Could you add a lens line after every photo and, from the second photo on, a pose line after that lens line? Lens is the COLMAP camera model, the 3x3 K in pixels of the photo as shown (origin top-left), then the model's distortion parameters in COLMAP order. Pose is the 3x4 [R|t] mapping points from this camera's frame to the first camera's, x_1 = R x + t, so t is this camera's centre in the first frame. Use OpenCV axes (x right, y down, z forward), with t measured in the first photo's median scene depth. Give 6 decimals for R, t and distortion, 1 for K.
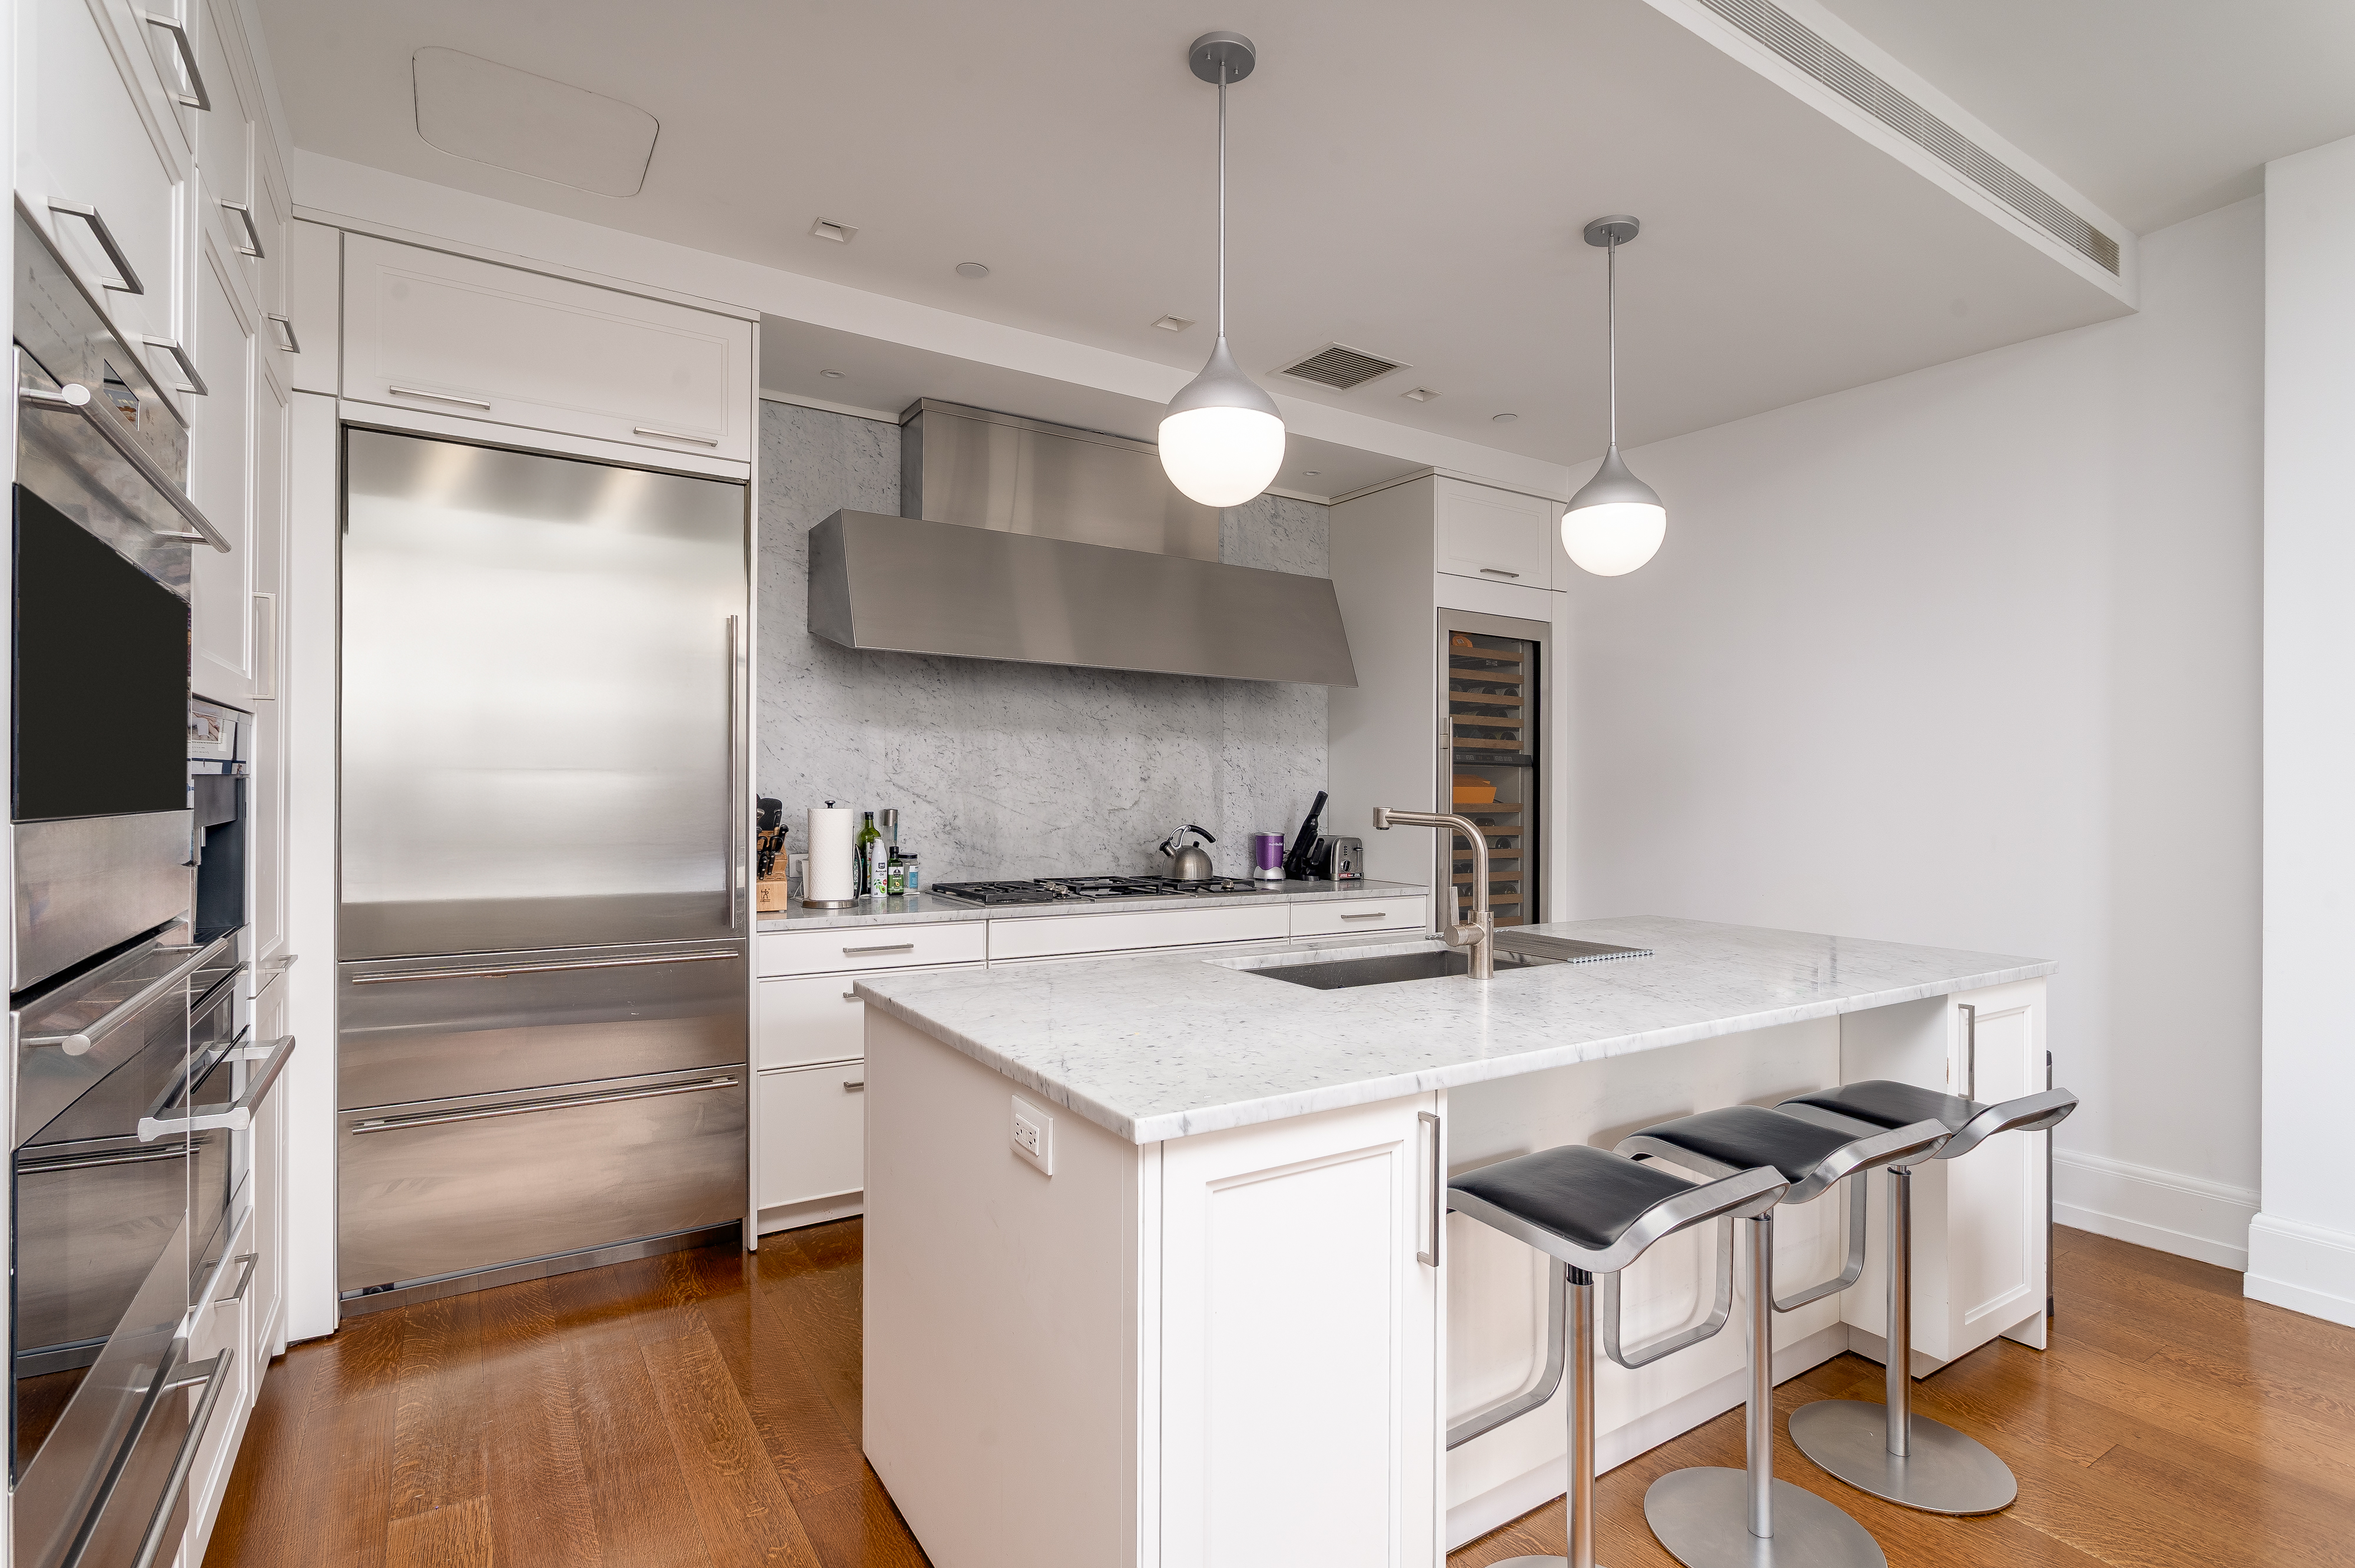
lens RADIAL K [[1112.0, 0, 1156.9], [0, 1112.0, 782.4], [0, 0, 1]] dist [0.001193, 0.000687]
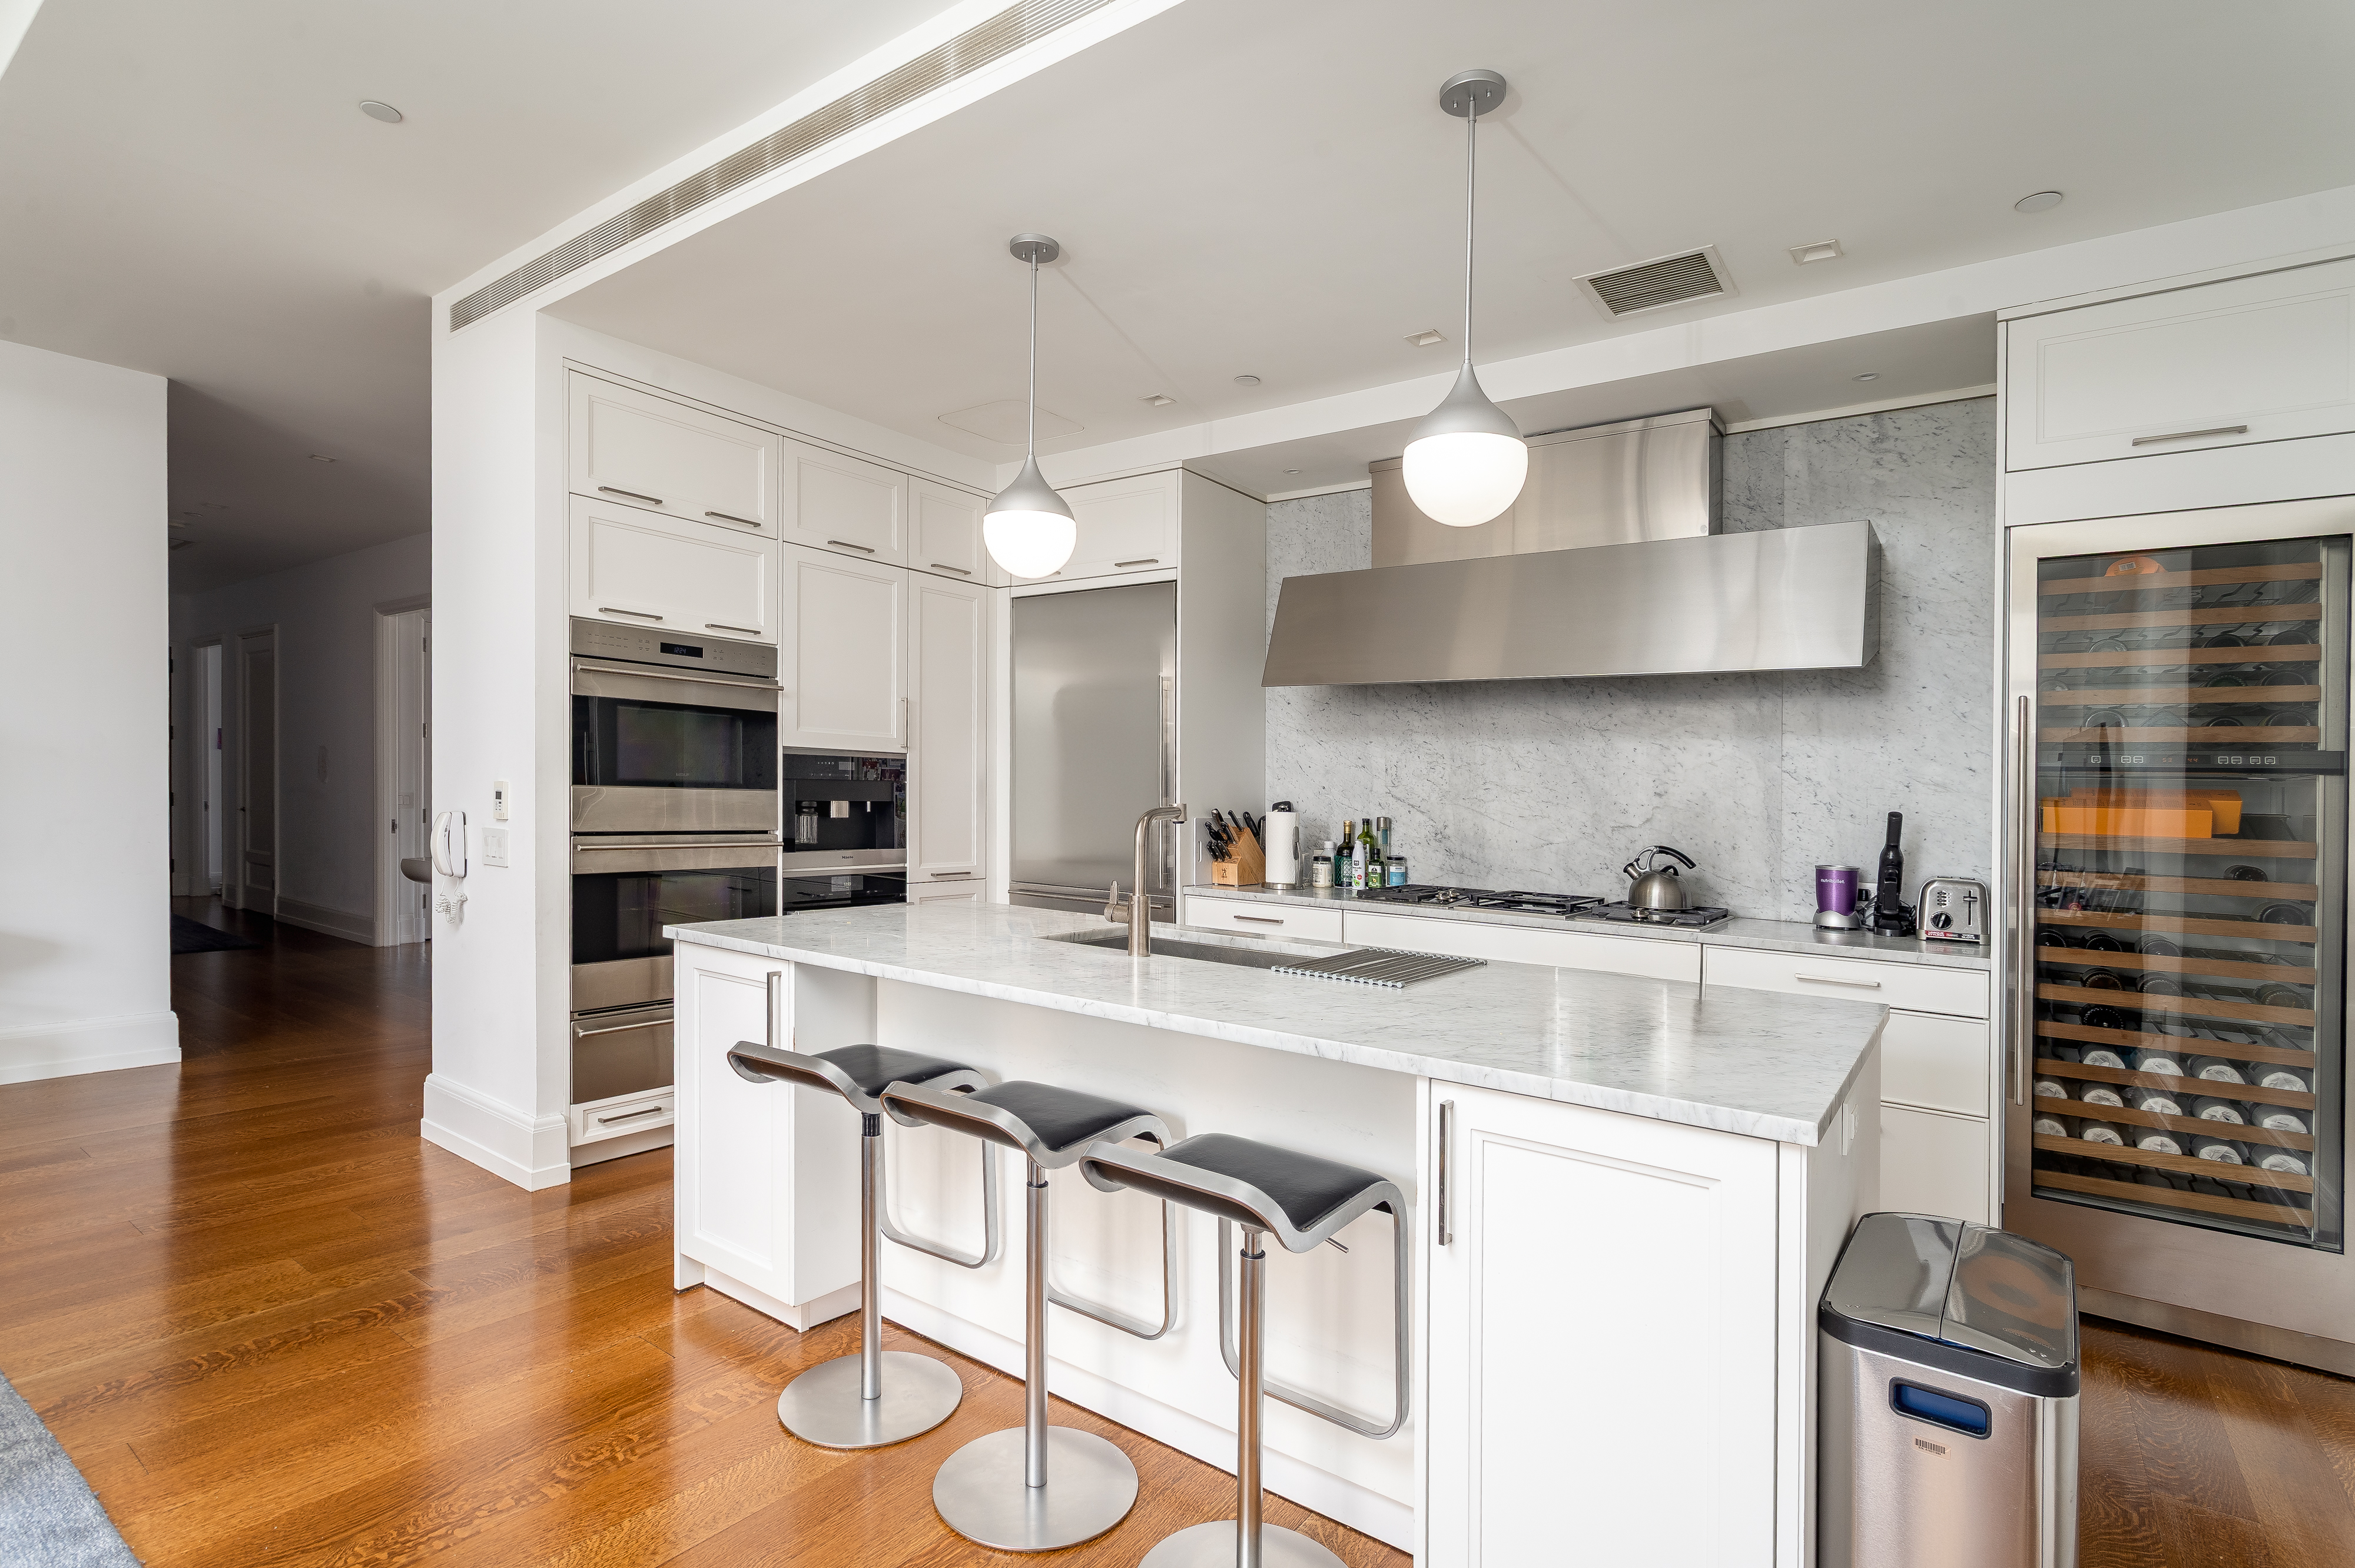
lens RADIAL K [[1139.3, 0, 1169.9], [0, 1139.3, 802.7], [0, 0, 1]] dist [0.000176, 0.000547]
pose [[0.366862, 0.008751, -0.930234, 0.723624], [-0.018511, 0.999826, 0.002105, 0.009758], [0.930091, 0.016447, 0.366960, 0.320495]]
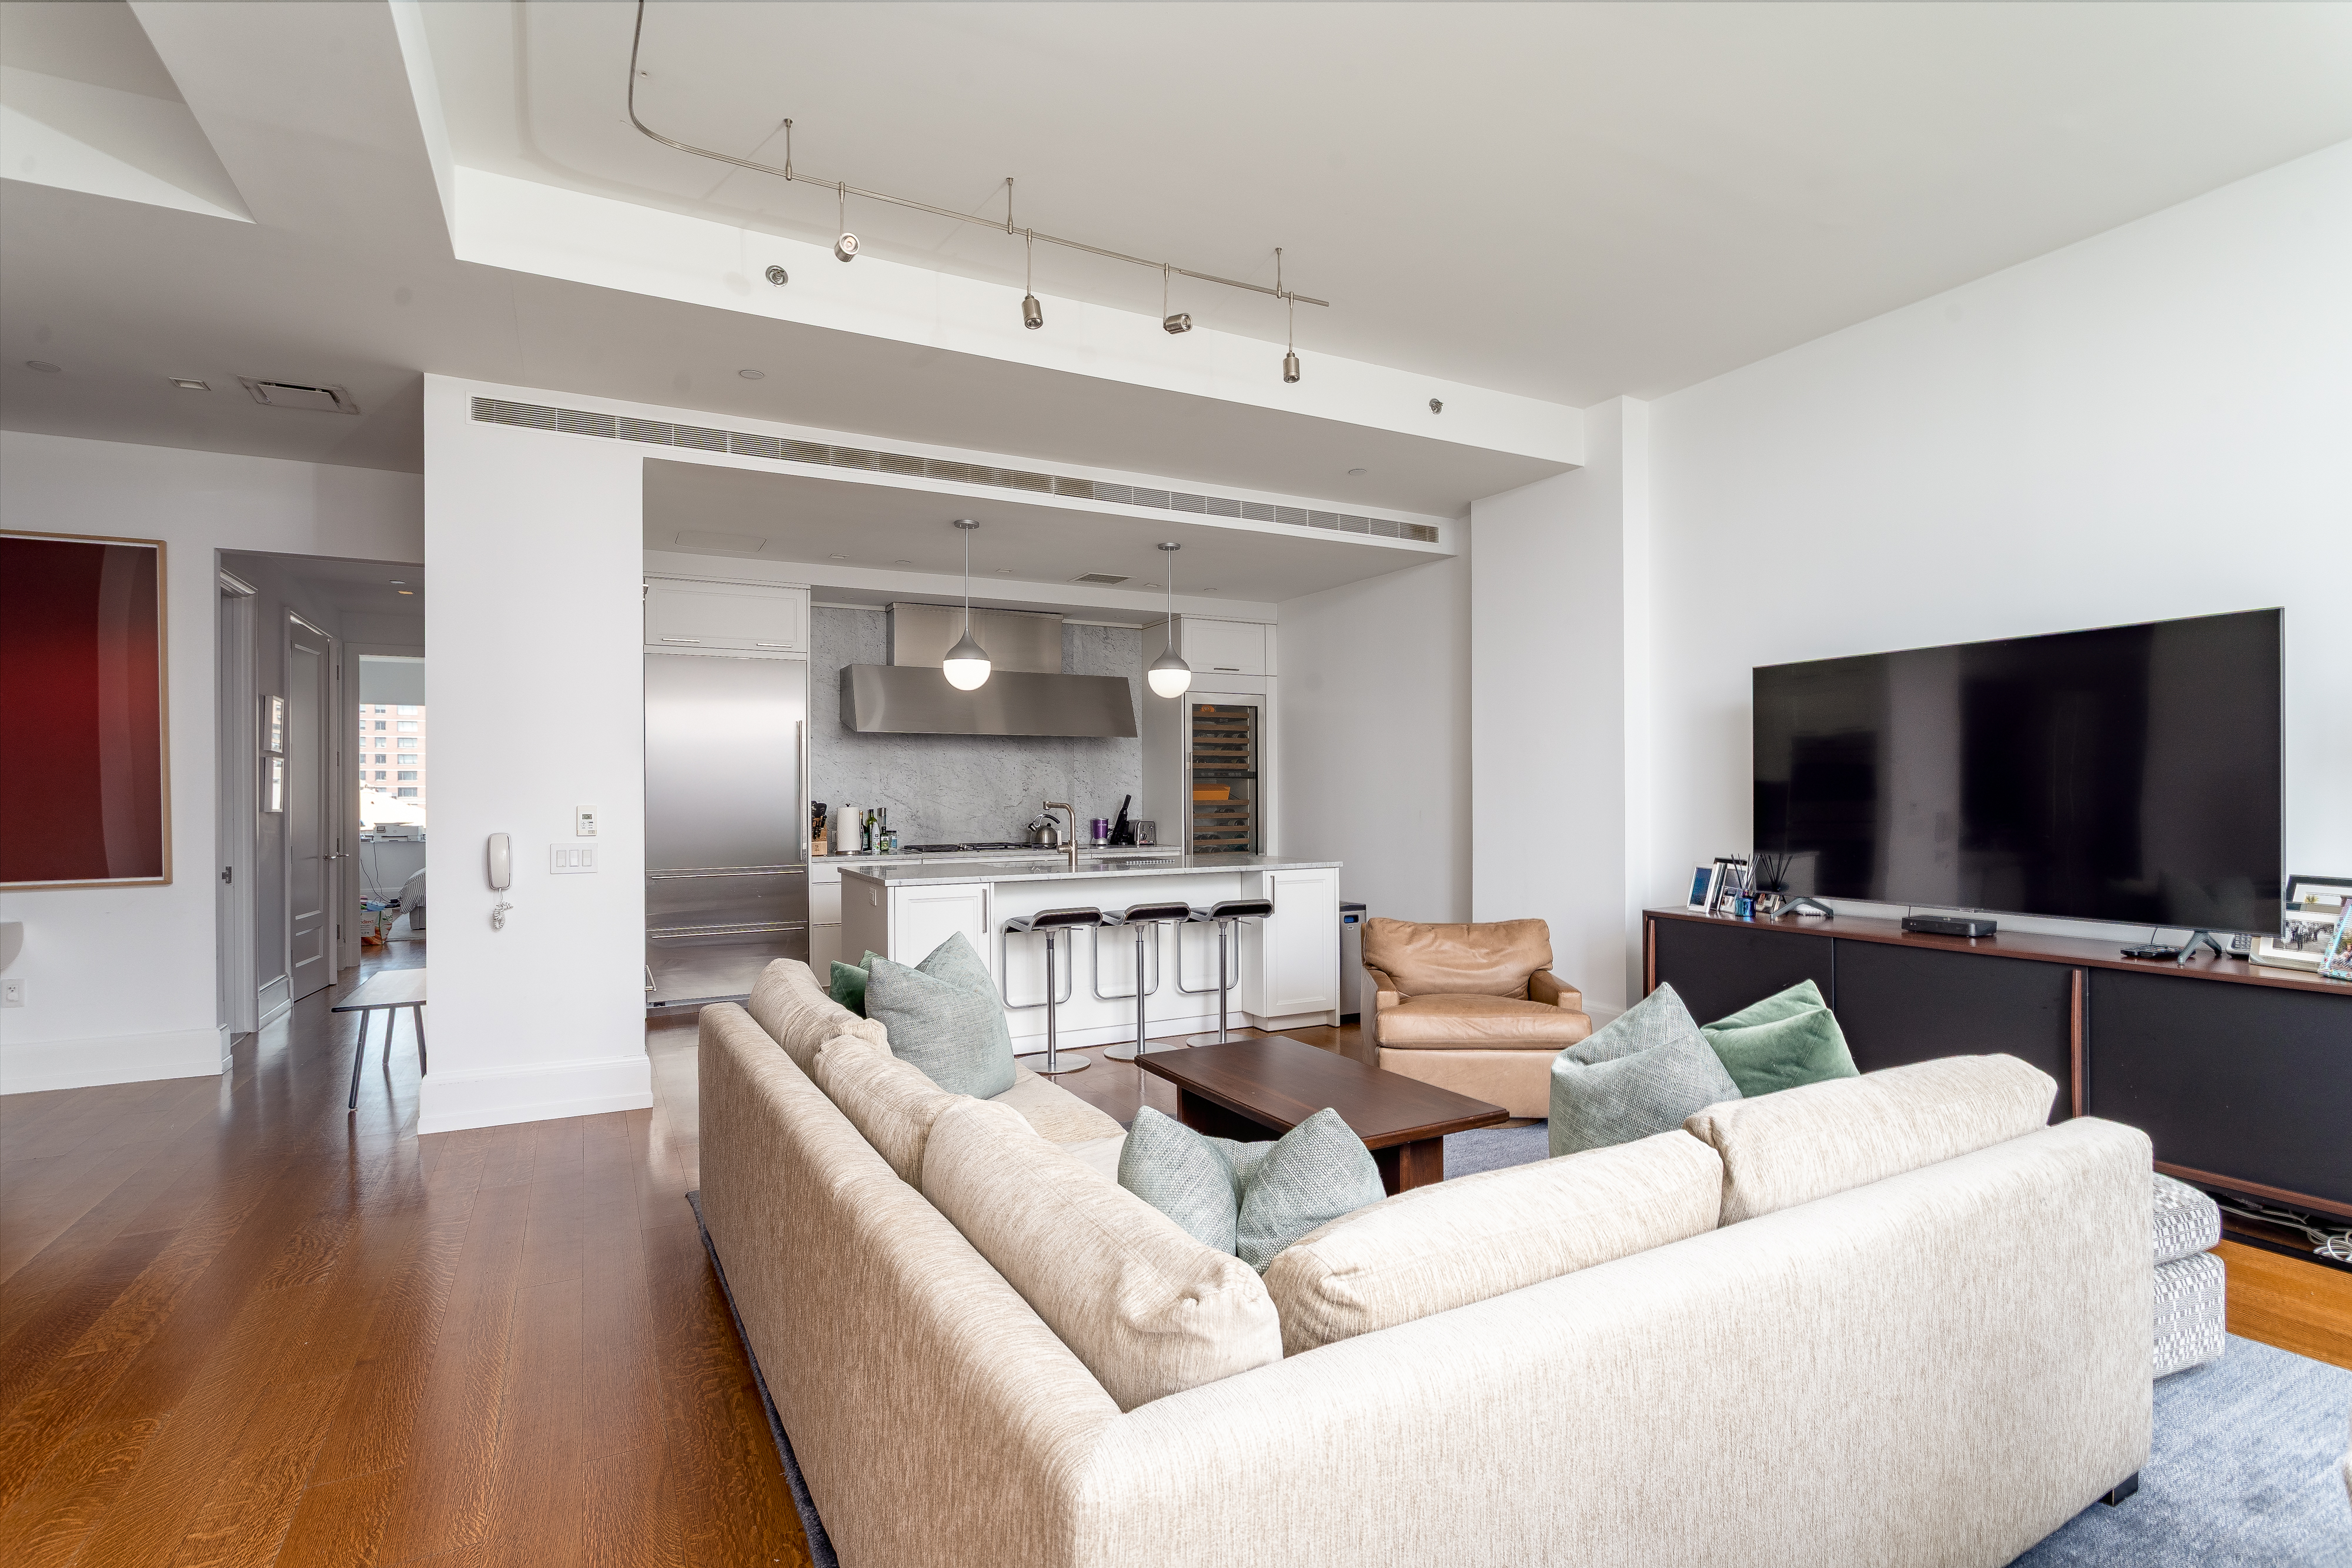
lens RADIAL K [[1122.3, 0, 1176.0], [0, 1122.3, 784.0], [0, 0, 1]] dist [-0.000982, 0.000136]
pose [[0.997436, -0.017266, -0.069451, 0.382921], [0.017203, 0.999851, -0.001497, -0.005578], [0.069466, 0.000299, 0.997584, -0.867858]]
